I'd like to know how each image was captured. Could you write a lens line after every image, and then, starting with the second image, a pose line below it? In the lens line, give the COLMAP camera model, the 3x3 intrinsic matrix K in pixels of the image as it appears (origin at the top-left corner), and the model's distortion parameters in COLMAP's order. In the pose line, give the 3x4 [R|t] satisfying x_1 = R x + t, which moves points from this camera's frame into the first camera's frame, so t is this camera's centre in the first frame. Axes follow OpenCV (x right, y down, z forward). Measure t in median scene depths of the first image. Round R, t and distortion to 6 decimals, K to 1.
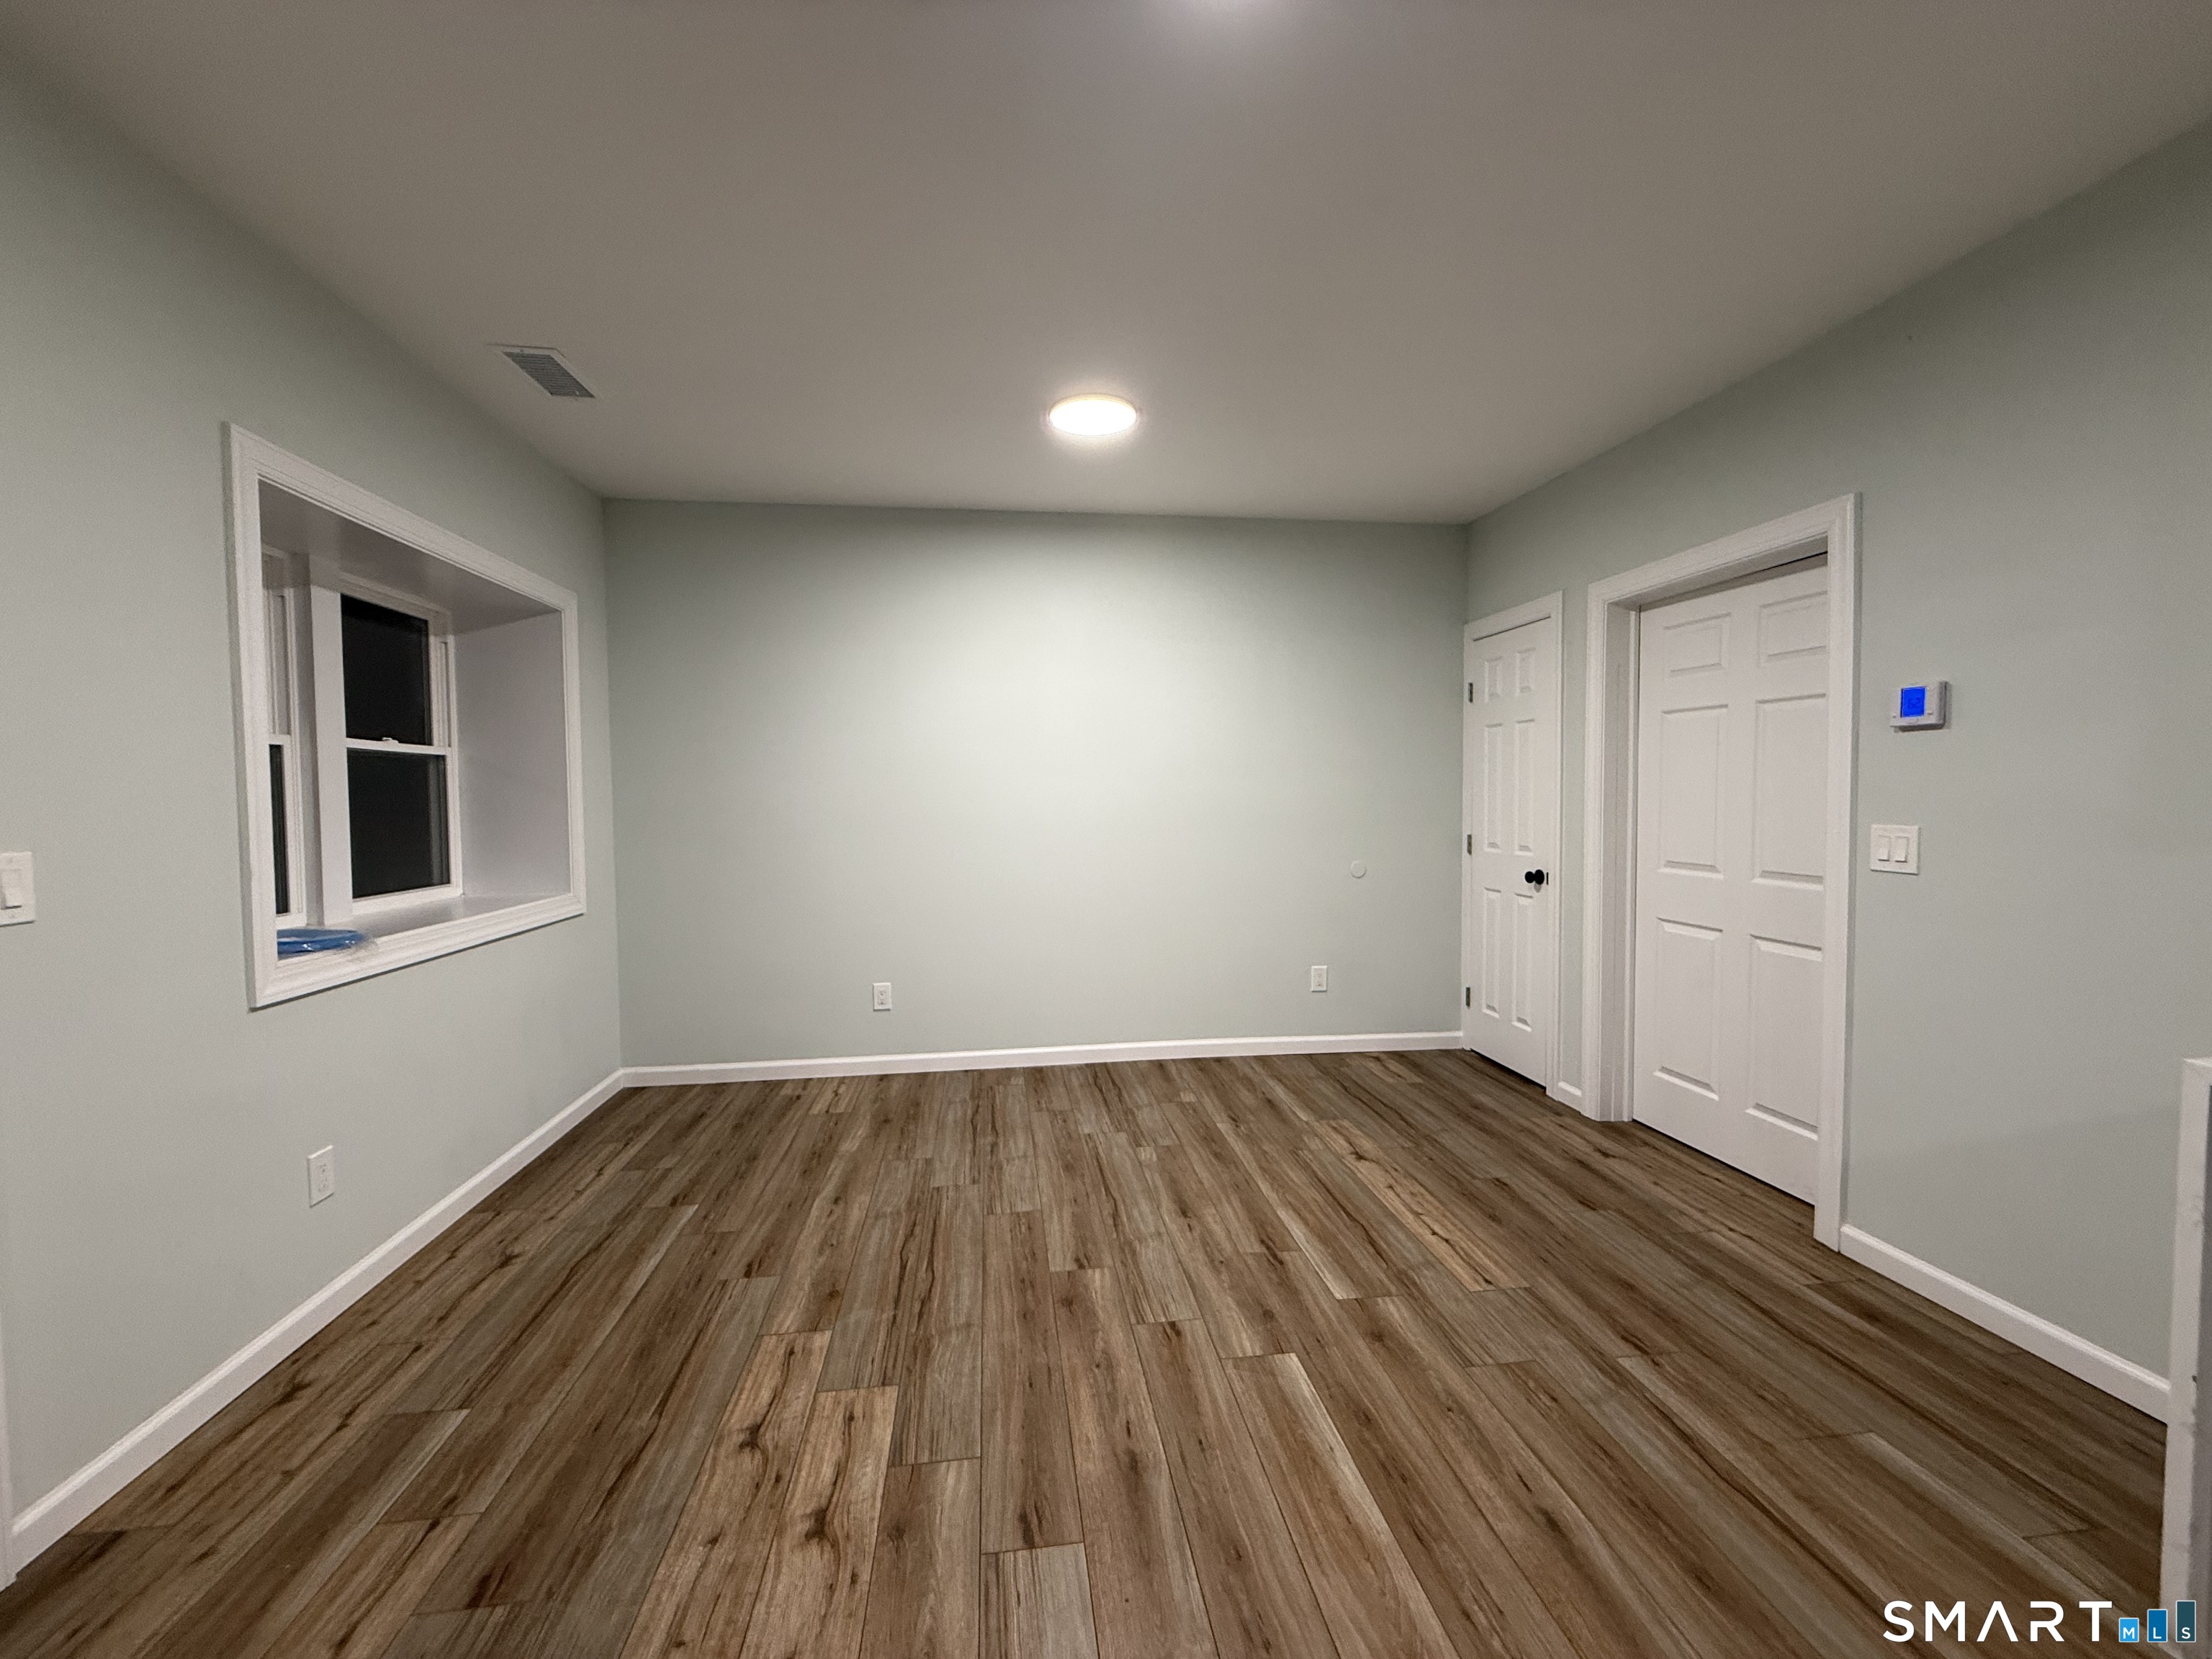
lens RADIAL K [[878.1, 0, 1106.0], [0, 878.1, 829.5], [0, 0, 1]] dist [0.000490, -0.000002]
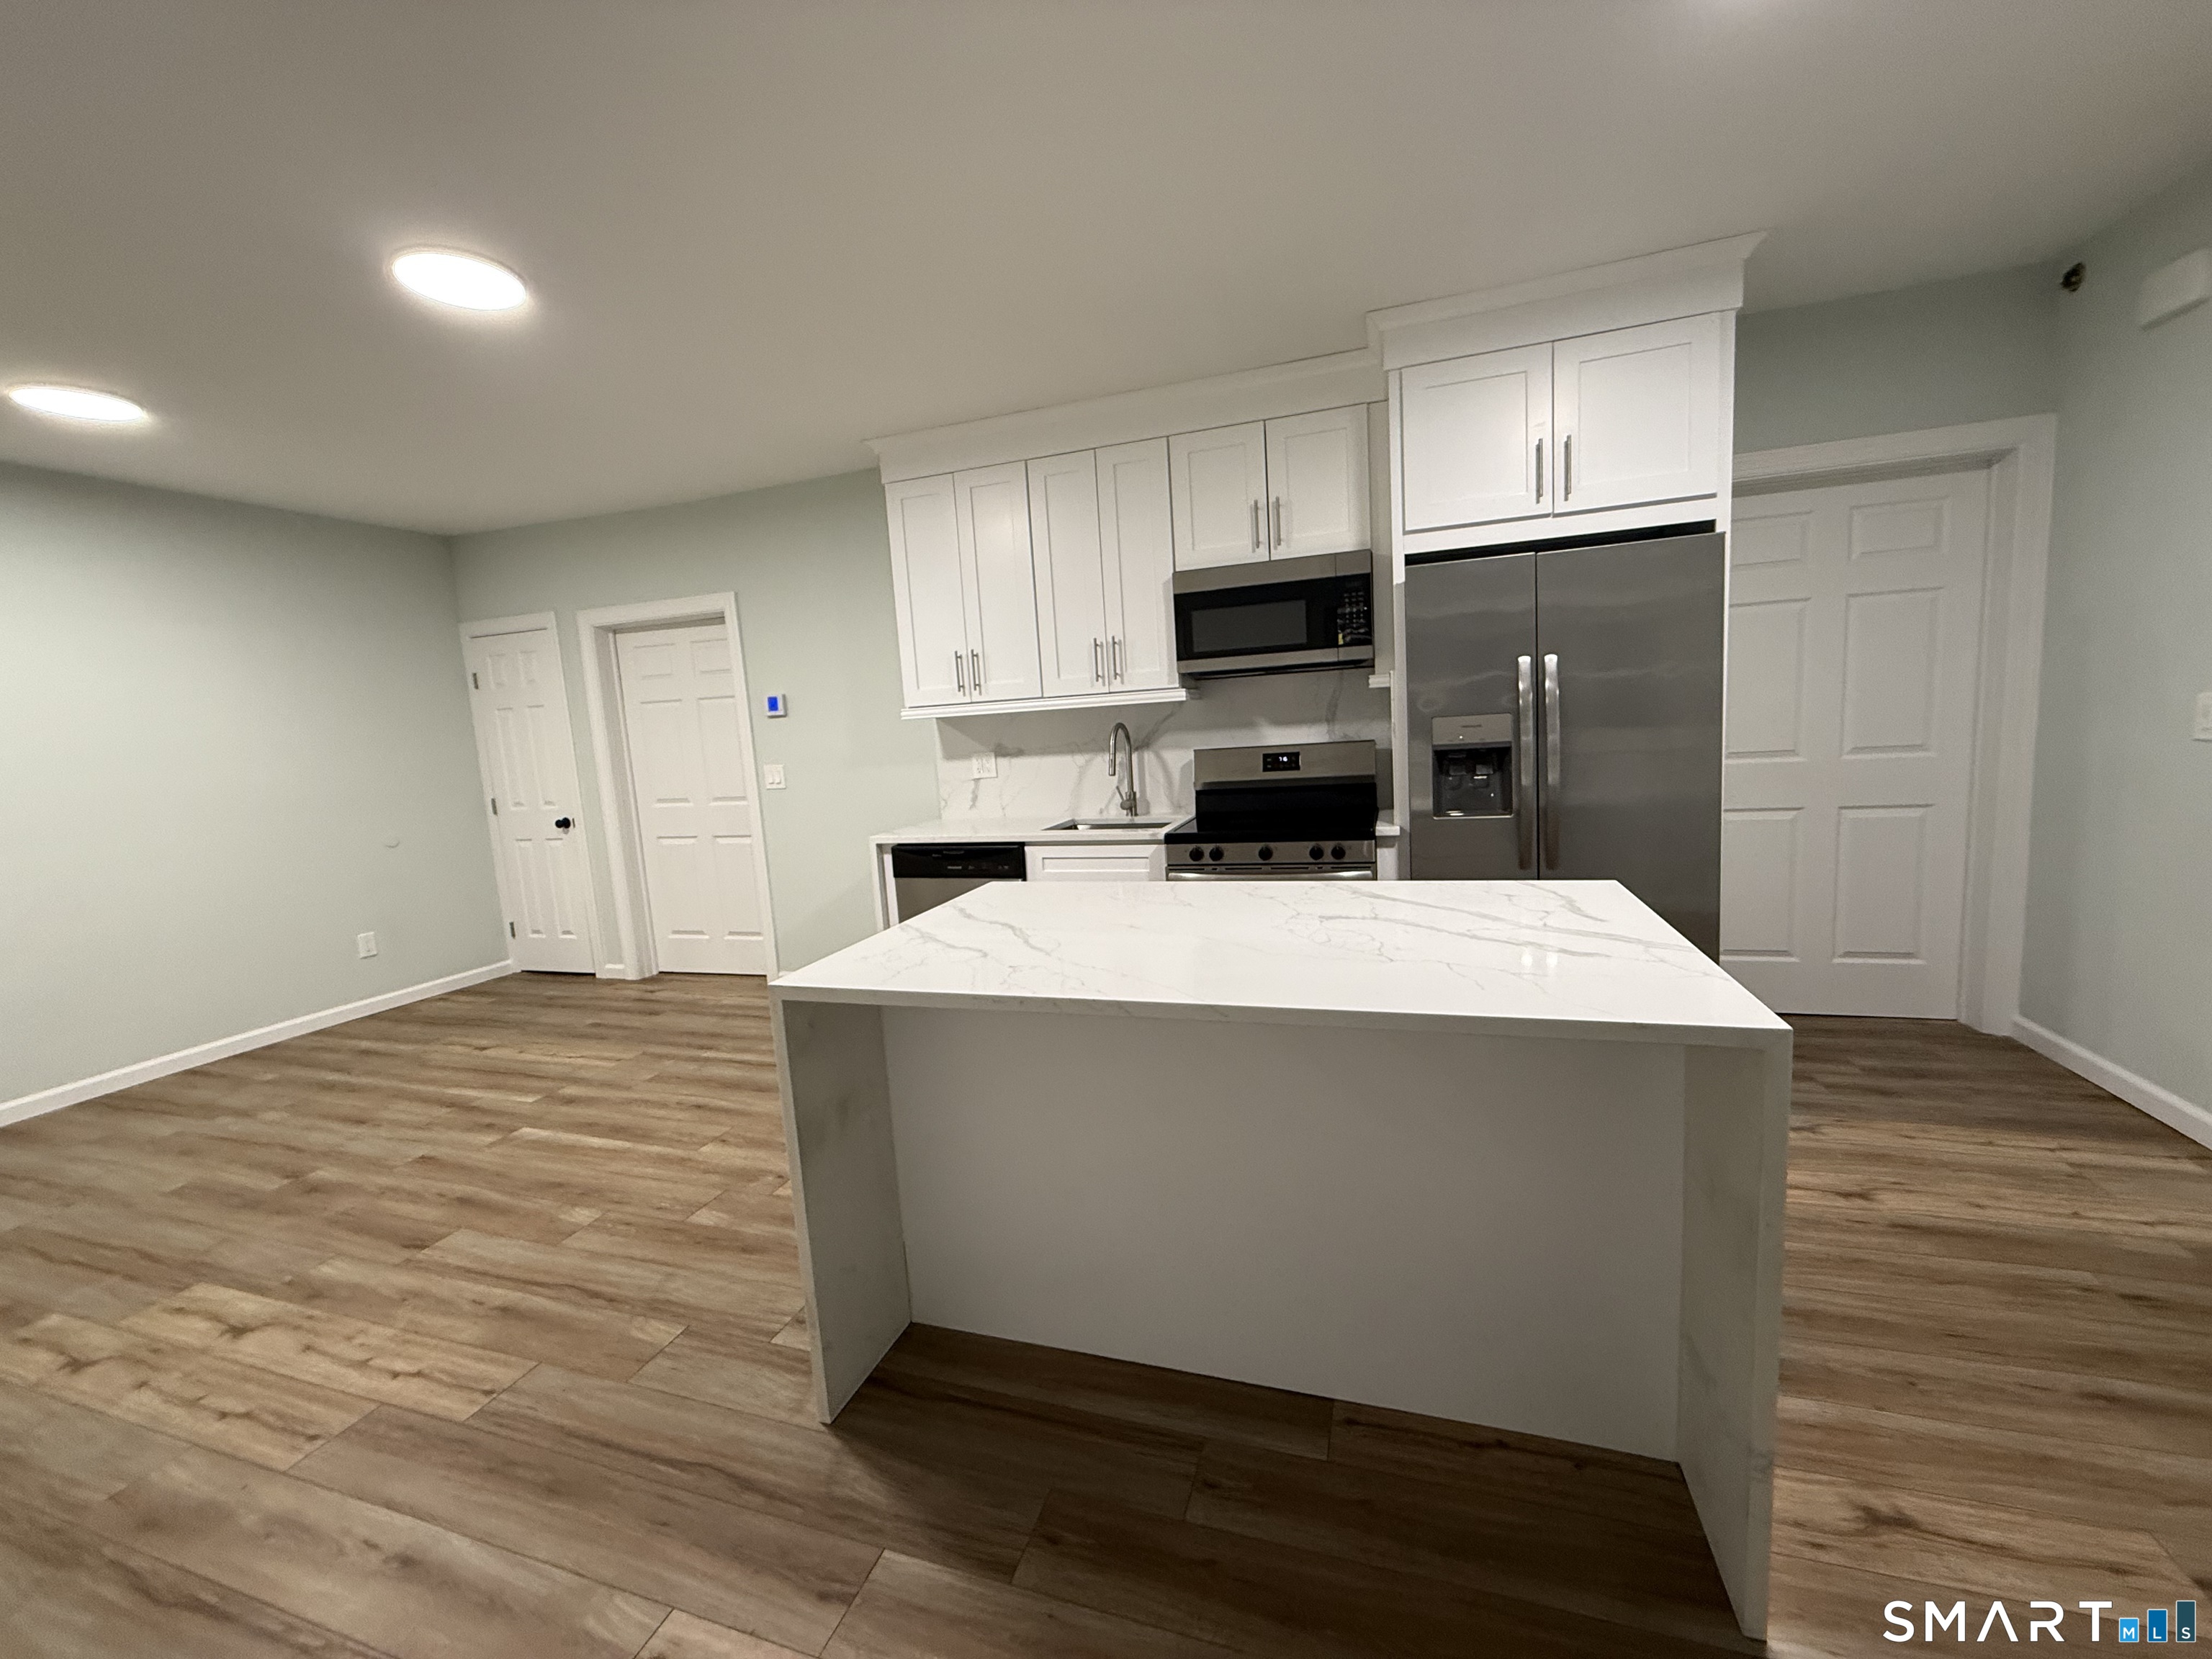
lens RADIAL K [[878.1, 0, 1106.0], [0, 878.1, 829.5], [0, 0, 1]] dist [0.000490, -0.000002]
pose [[0.435551, -0.131082, 0.890569, -0.522530], [0.093314, 0.990585, 0.100166, 0.009477], [-0.895314, 0.039475, 0.443683, -0.509815]]
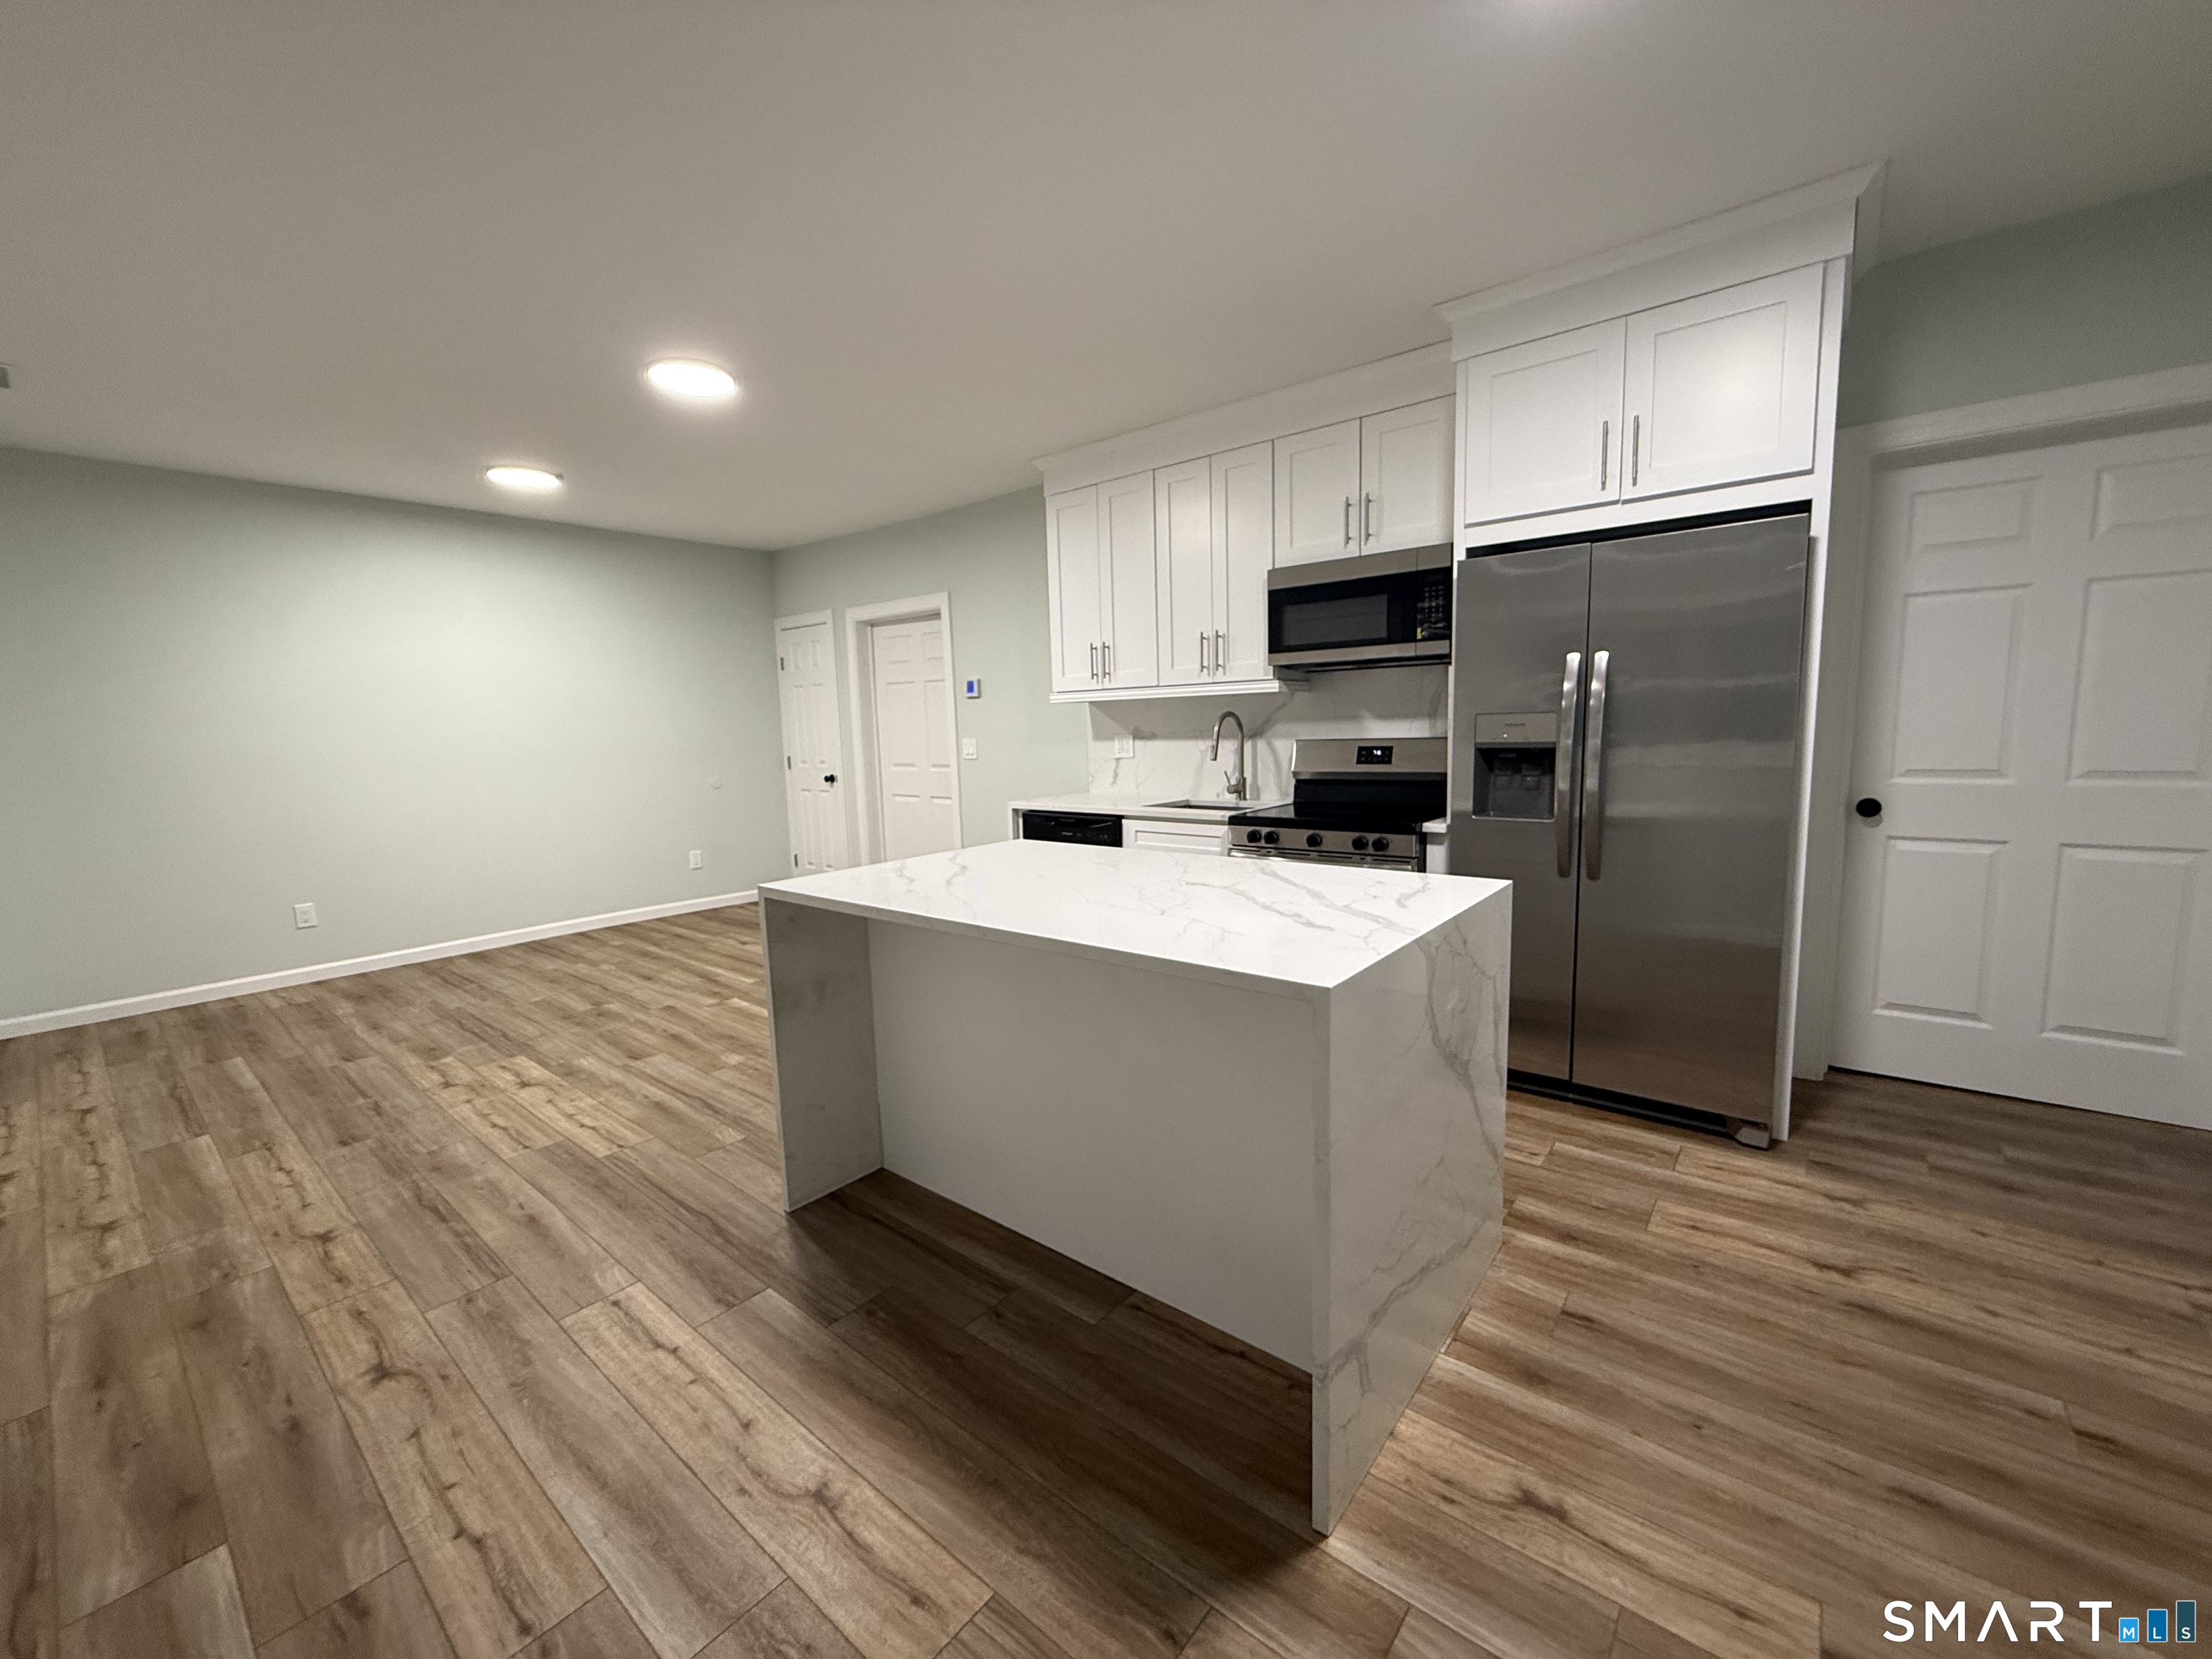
lens RADIAL K [[878.1, 0, 1106.0], [0, 878.1, 829.5], [0, 0, 1]] dist [0.000490, -0.000002]
pose [[0.727579, -0.094645, 0.679463, -0.419877], [0.048261, 0.995045, 0.086925, 0.045410], [-0.684324, -0.030453, 0.728542, -0.890982]]
